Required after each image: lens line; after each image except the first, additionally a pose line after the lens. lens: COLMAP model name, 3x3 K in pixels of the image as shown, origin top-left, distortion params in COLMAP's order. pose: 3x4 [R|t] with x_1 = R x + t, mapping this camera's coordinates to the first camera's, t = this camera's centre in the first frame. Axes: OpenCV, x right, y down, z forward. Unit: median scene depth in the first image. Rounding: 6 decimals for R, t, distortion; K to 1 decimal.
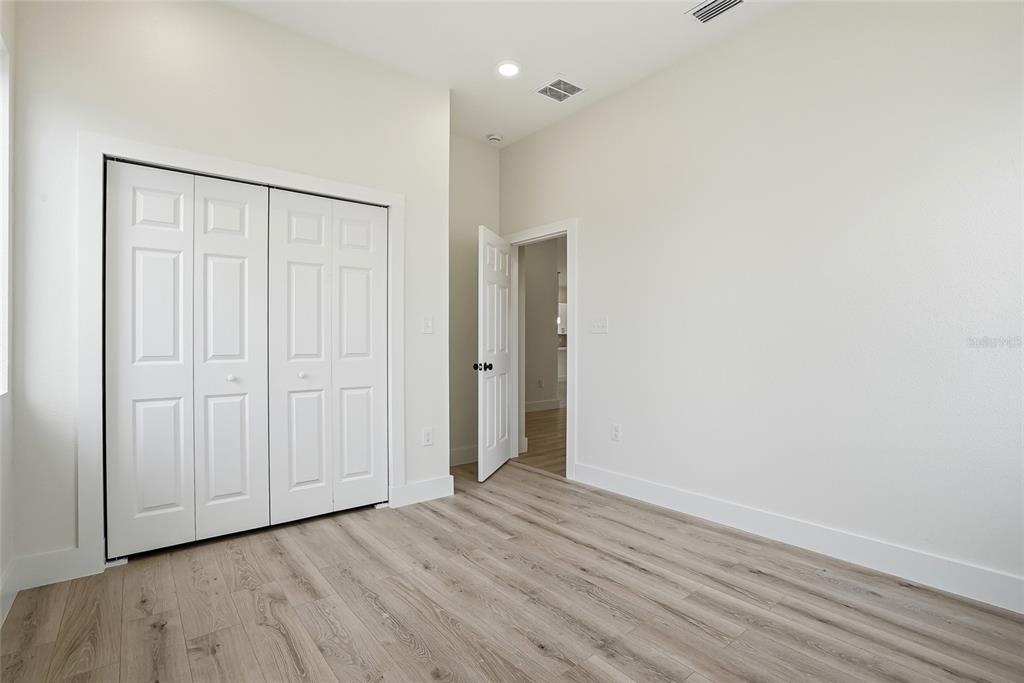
lens RADIAL K [[485.4, 0, 515.9], [0, 485.4, 347.4], [0, 0, 1]] dist [-0.046576, -0.000183]
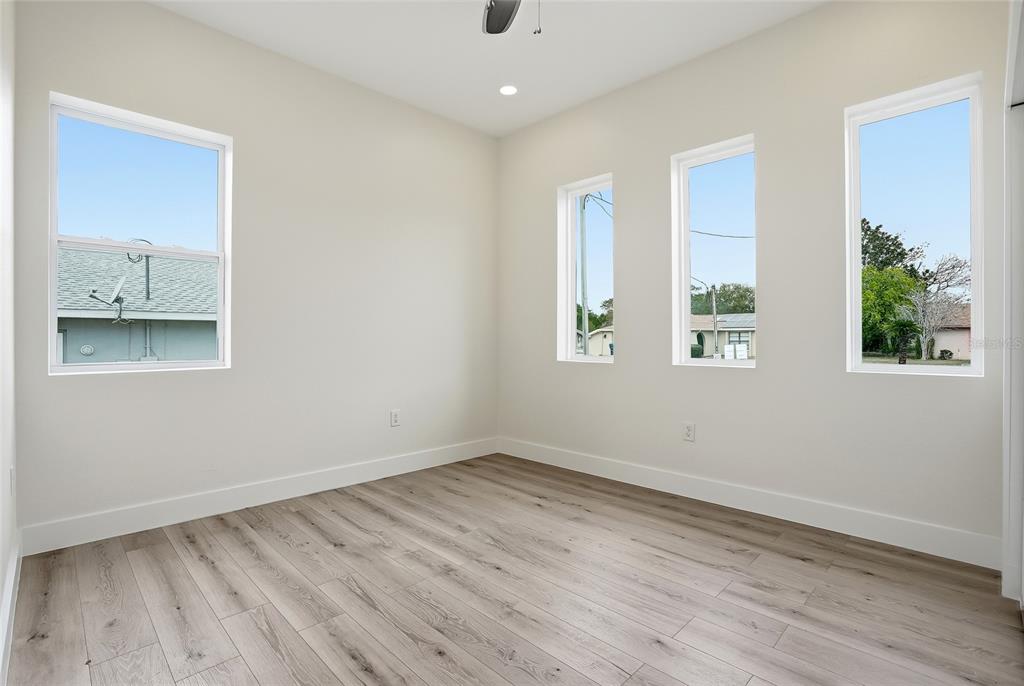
lens RADIAL K [[476.2, 0, 512.0], [0, 476.2, 343.0], [0, 0, 1]] dist [0.000052, 0.000016]
pose [[-0.995678, 0.002870, -0.092825, 0.118689], [0.001116, 0.999820, 0.018933, -0.005402], [0.092862, 0.018748, -0.995502, 2.000573]]
